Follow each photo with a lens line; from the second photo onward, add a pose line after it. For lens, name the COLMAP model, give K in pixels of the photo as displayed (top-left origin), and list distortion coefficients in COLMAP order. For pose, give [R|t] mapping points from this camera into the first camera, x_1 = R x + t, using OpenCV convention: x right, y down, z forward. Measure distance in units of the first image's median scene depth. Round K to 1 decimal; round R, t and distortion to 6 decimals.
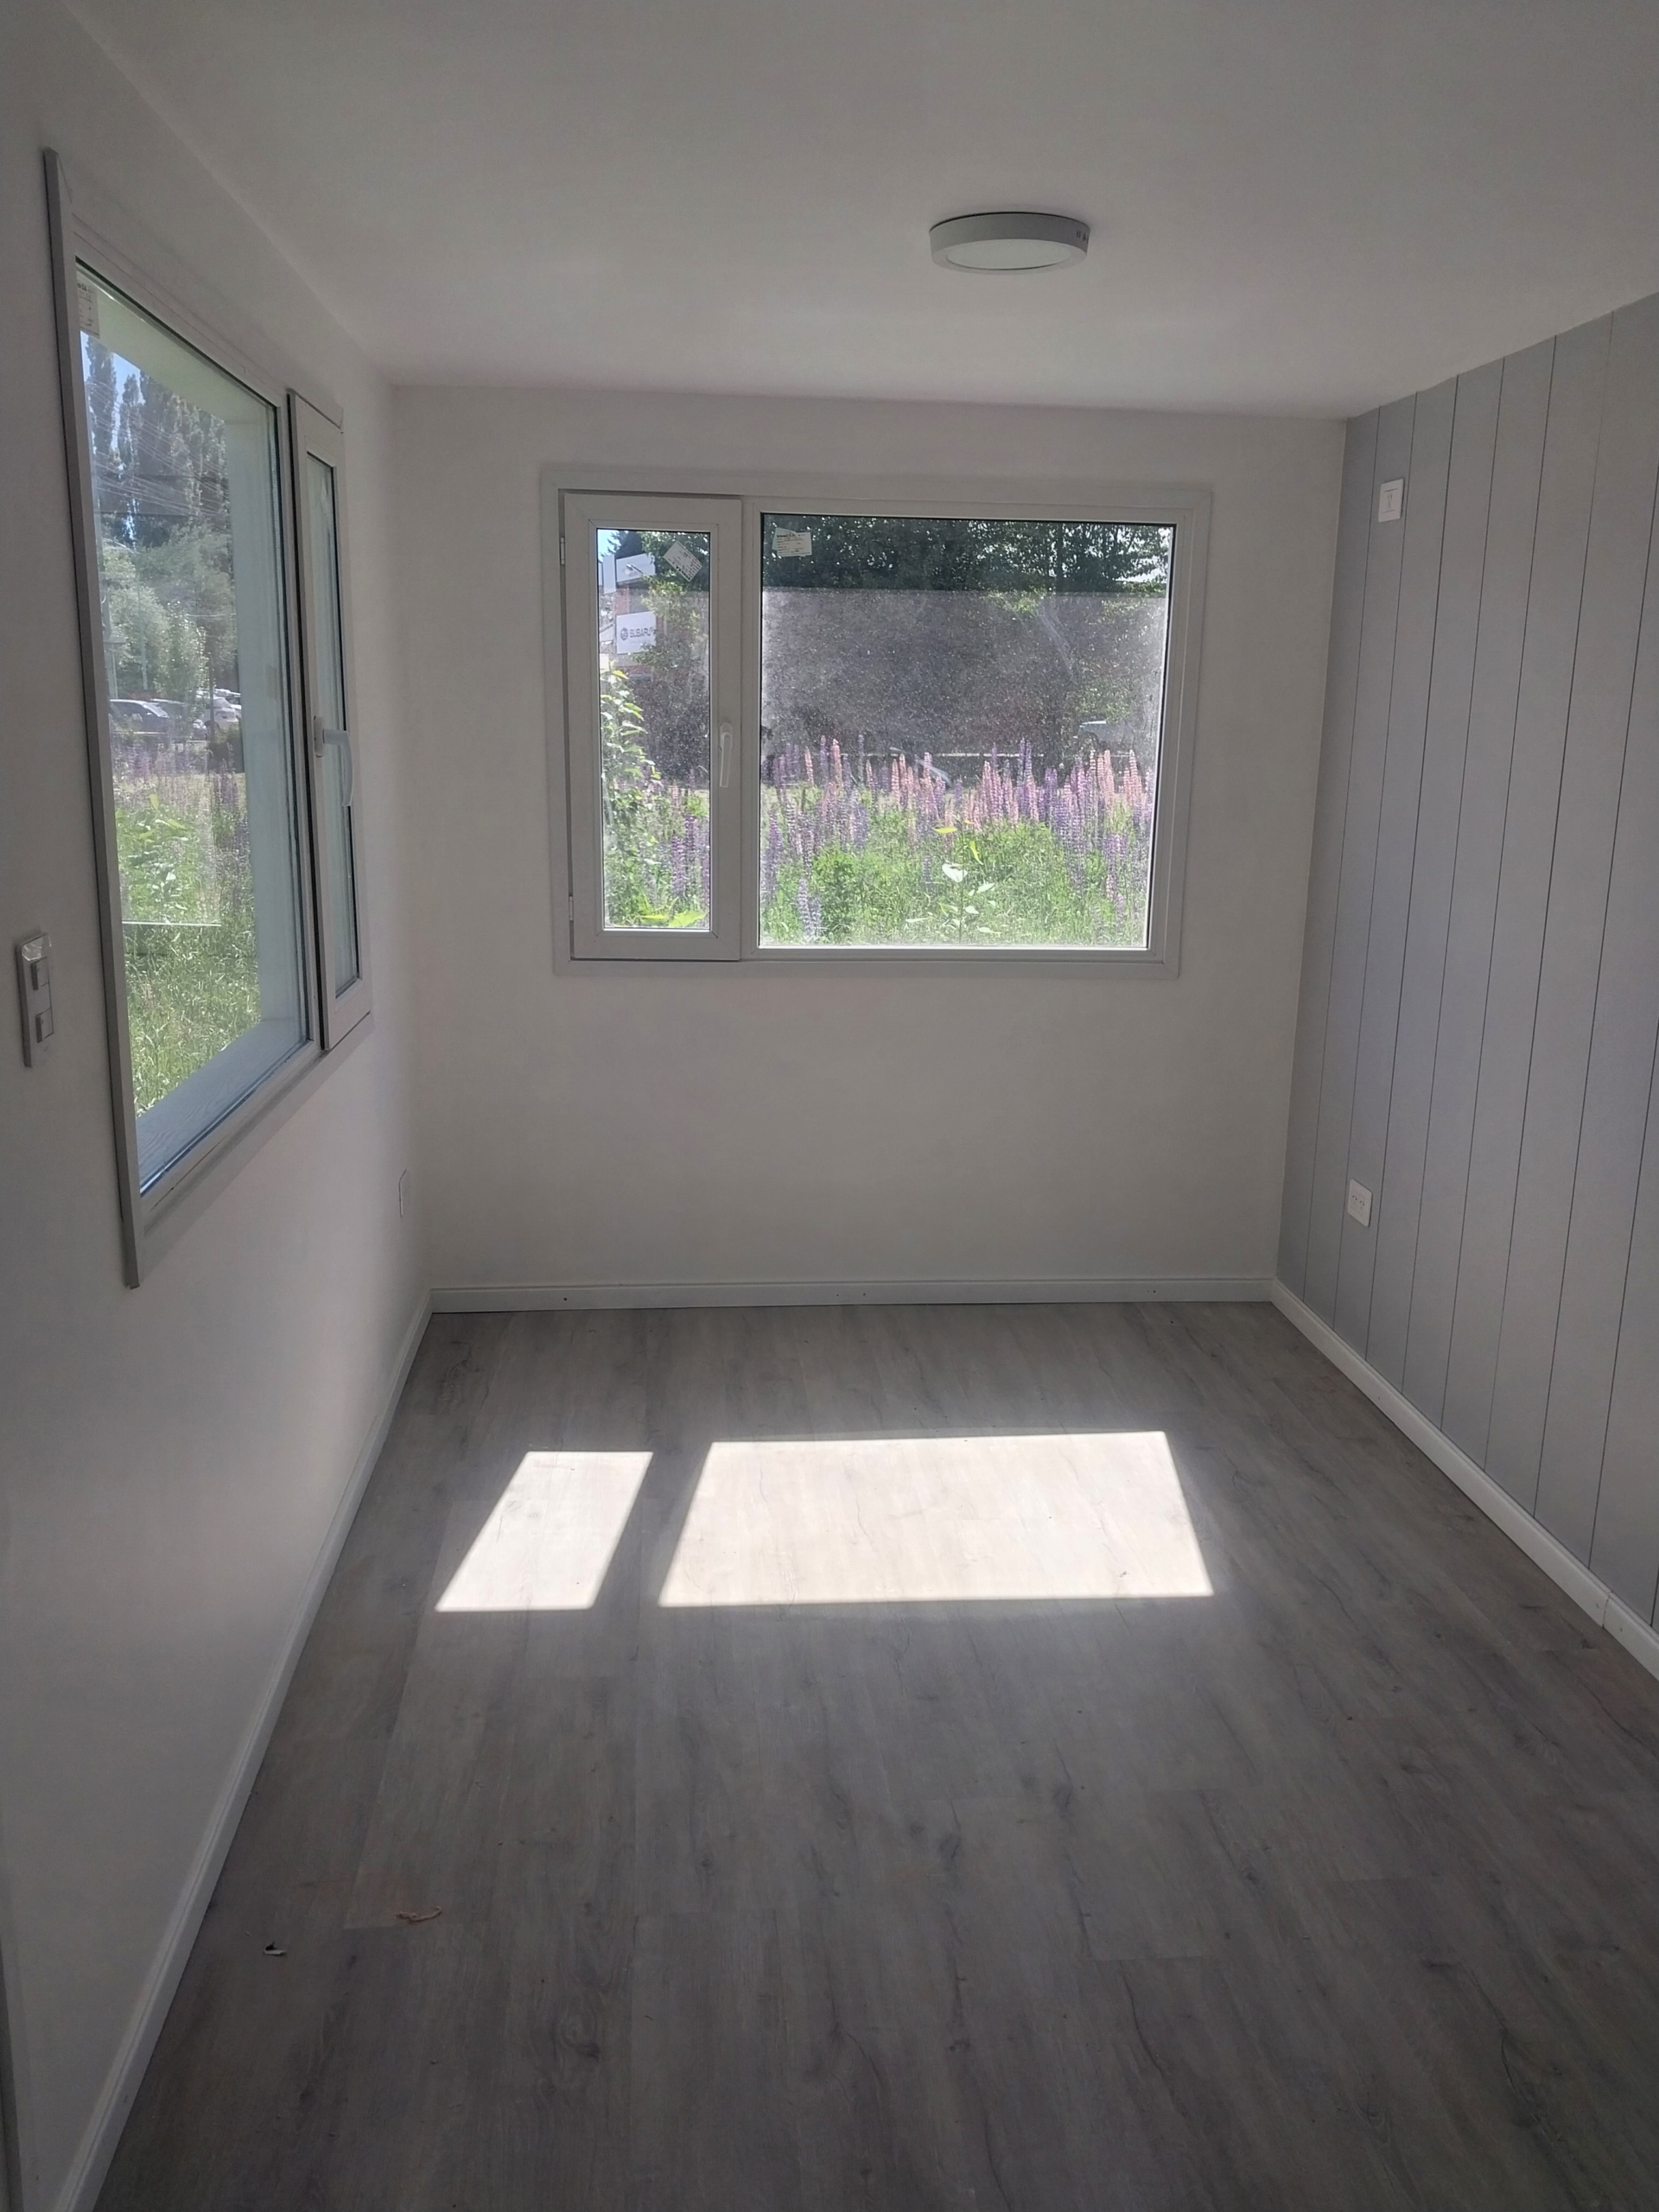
lens RADIAL K [[1746.5, 0, 857.0], [0, 1746.5, 1104.5], [0, 0, 1]] dist [-0.004023, 0.005255]
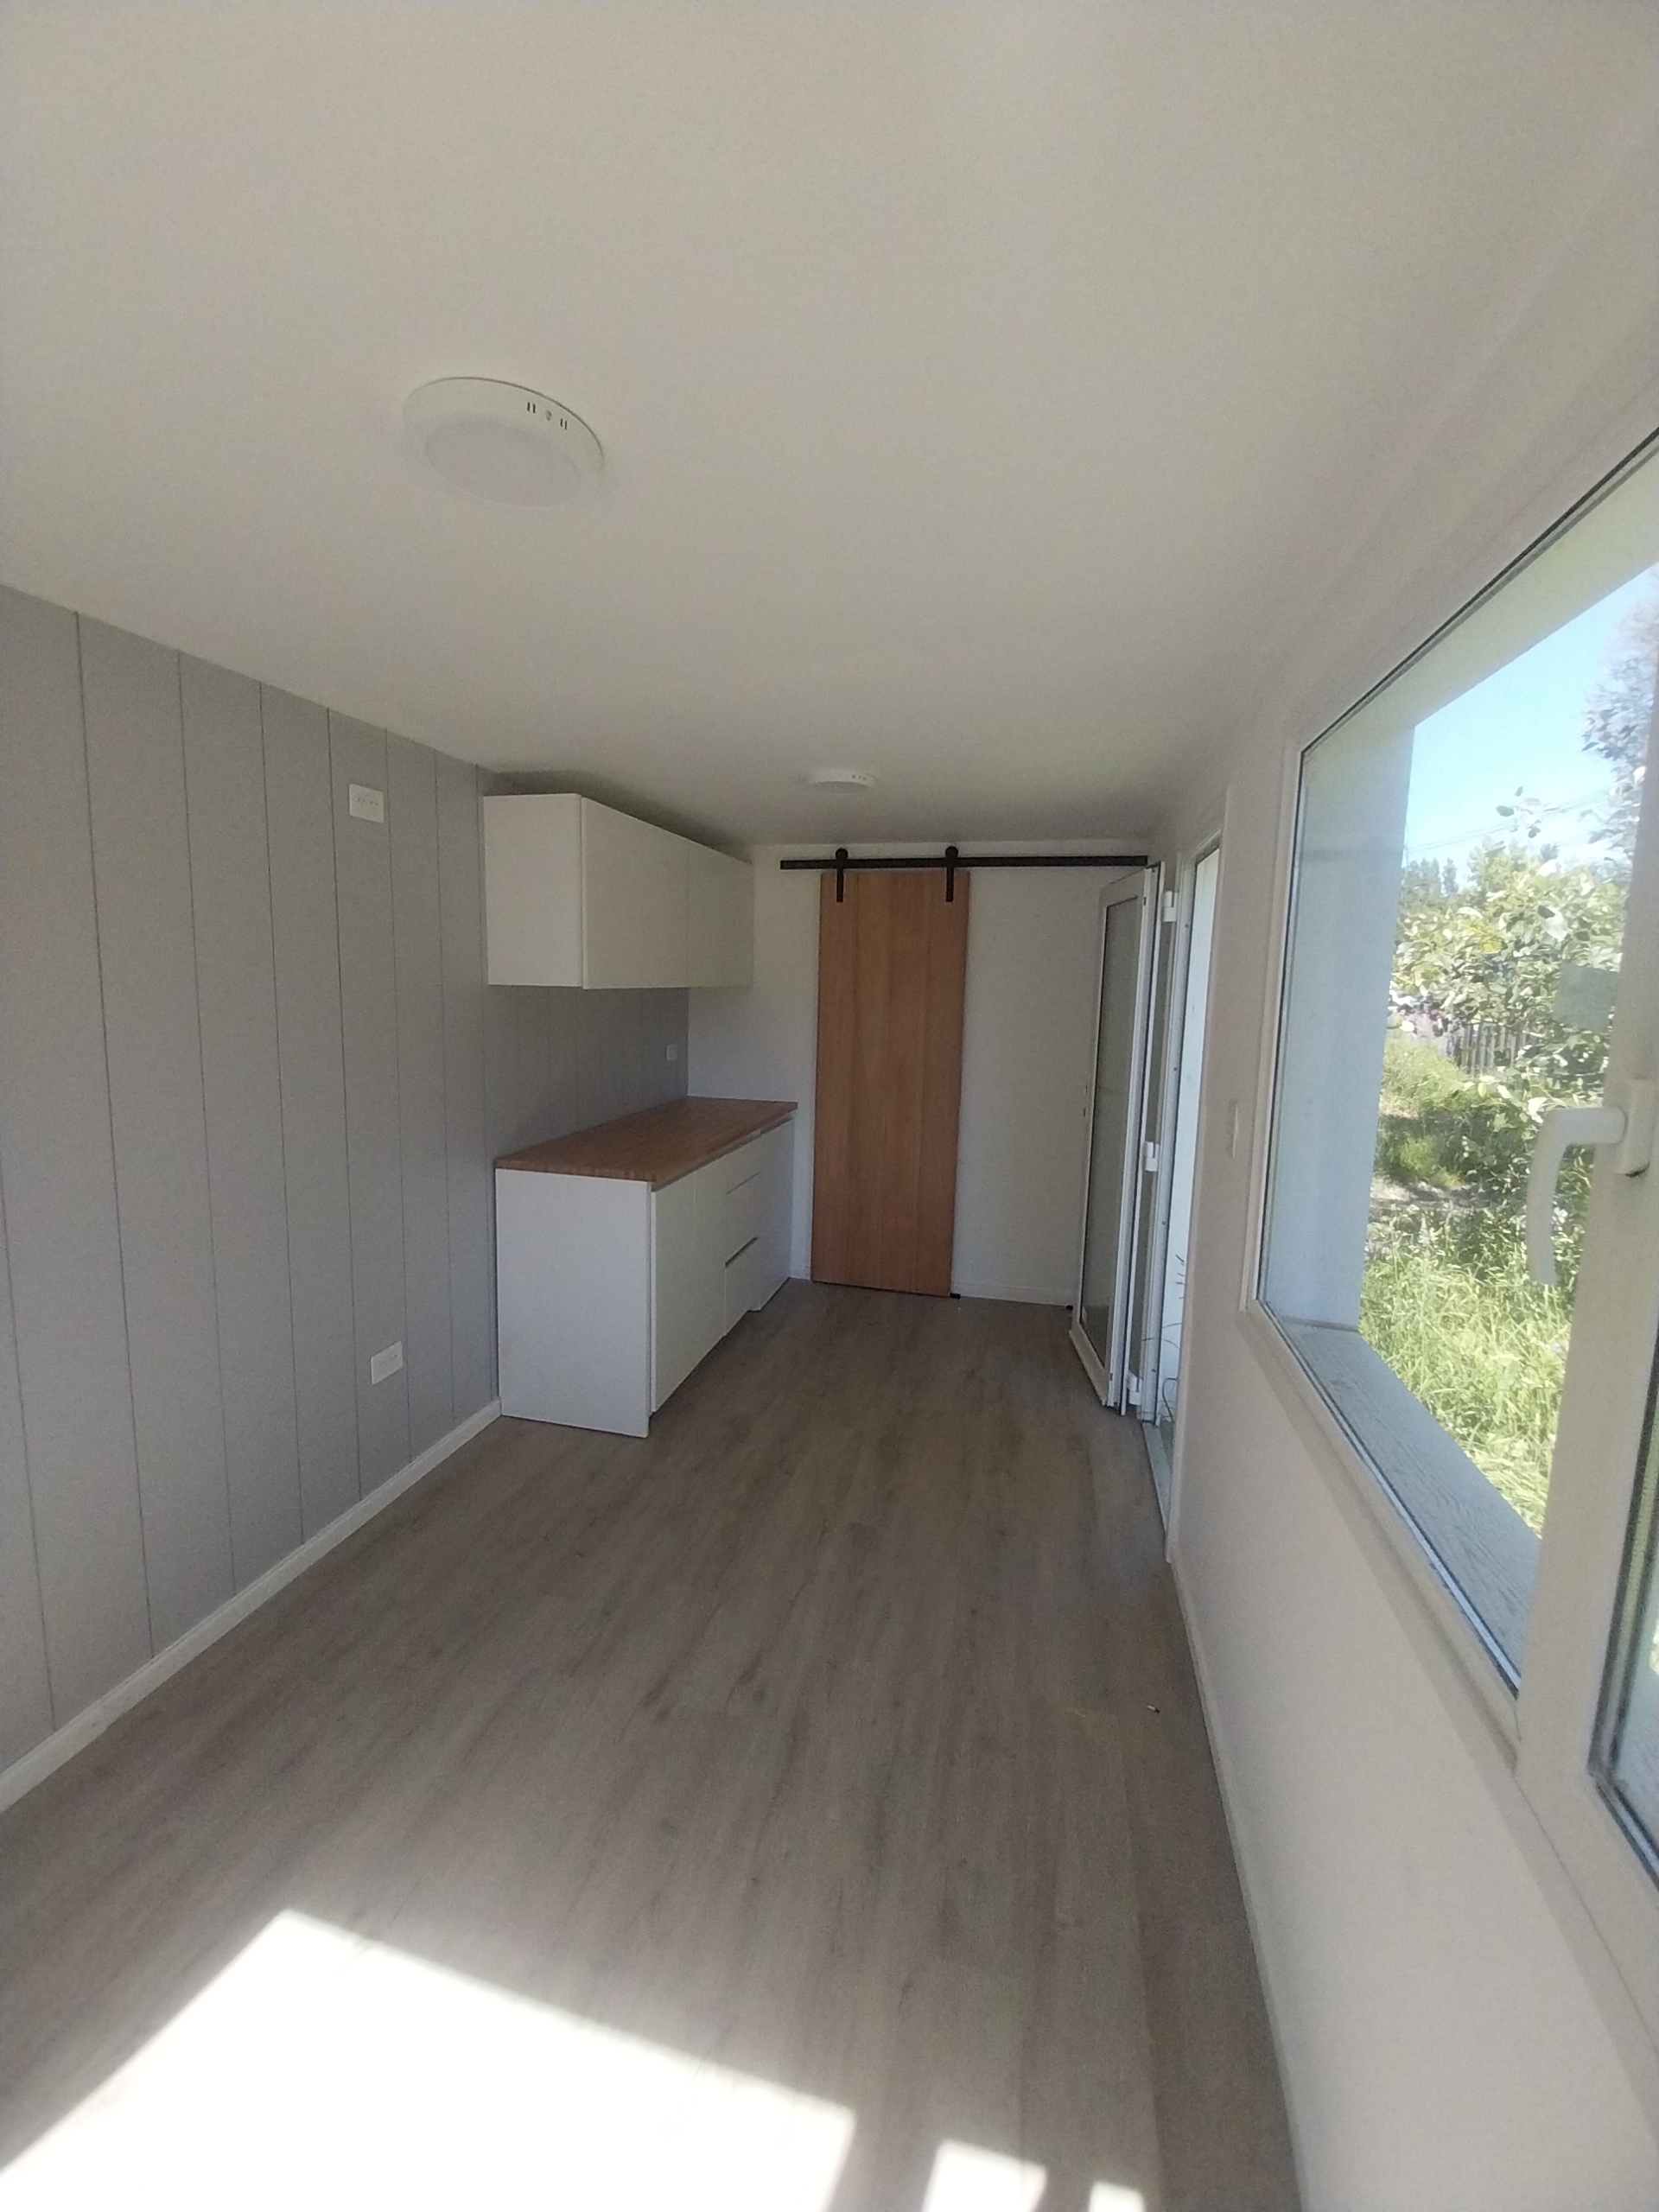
lens RADIAL K [[869.9, 0, 822.7], [0, 869.9, 1091.0], [0, 0, 1]] dist [-0.011748, 0.000568]
pose [[-0.937099, -0.078951, 0.340017, -0.201794], [0.042634, 0.940904, 0.335978, -0.295395], [-0.346449, 0.329341, -0.878355, 1.247040]]
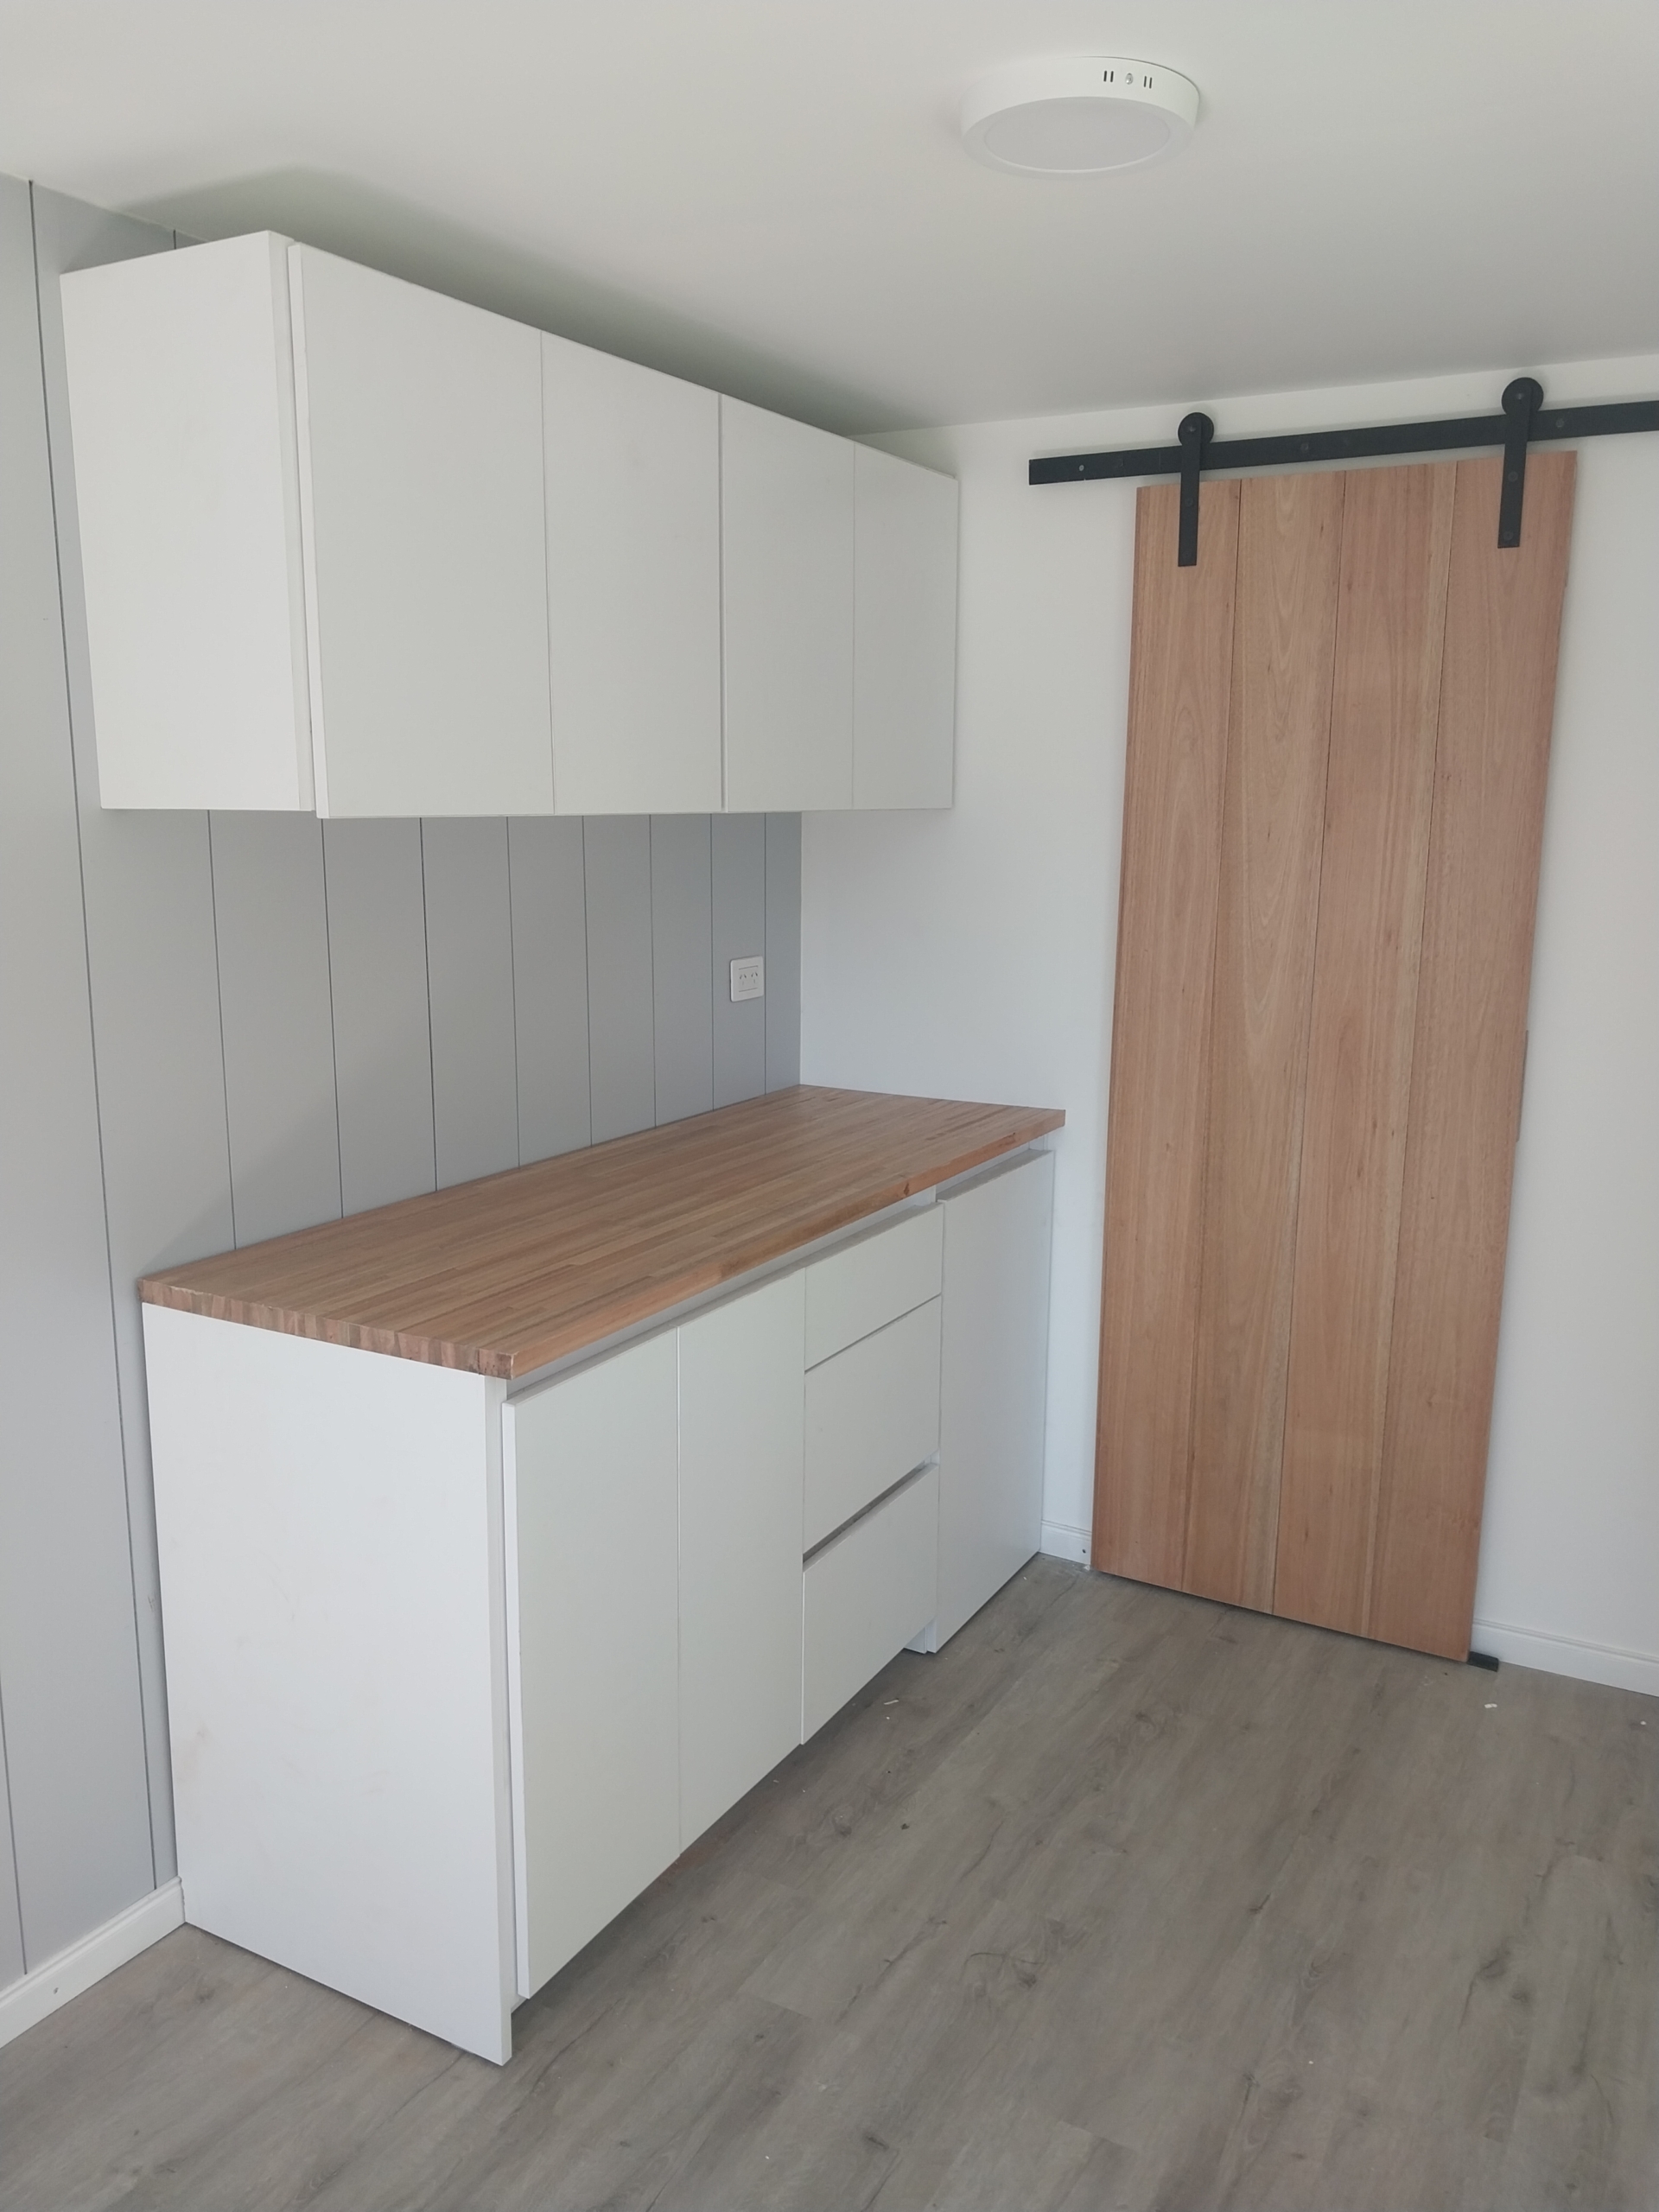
lens RADIAL K [[1746.5, 0, 798.8], [0, 1746.5, 1131.9], [0, 0, 1]] dist [-0.004023, 0.005255]
pose [[-0.809146, -0.128403, 0.573407, -0.170390], [0.117442, 0.920806, 0.371920, -0.206558], [-0.575752, 0.368280, -0.729986, 0.885337]]
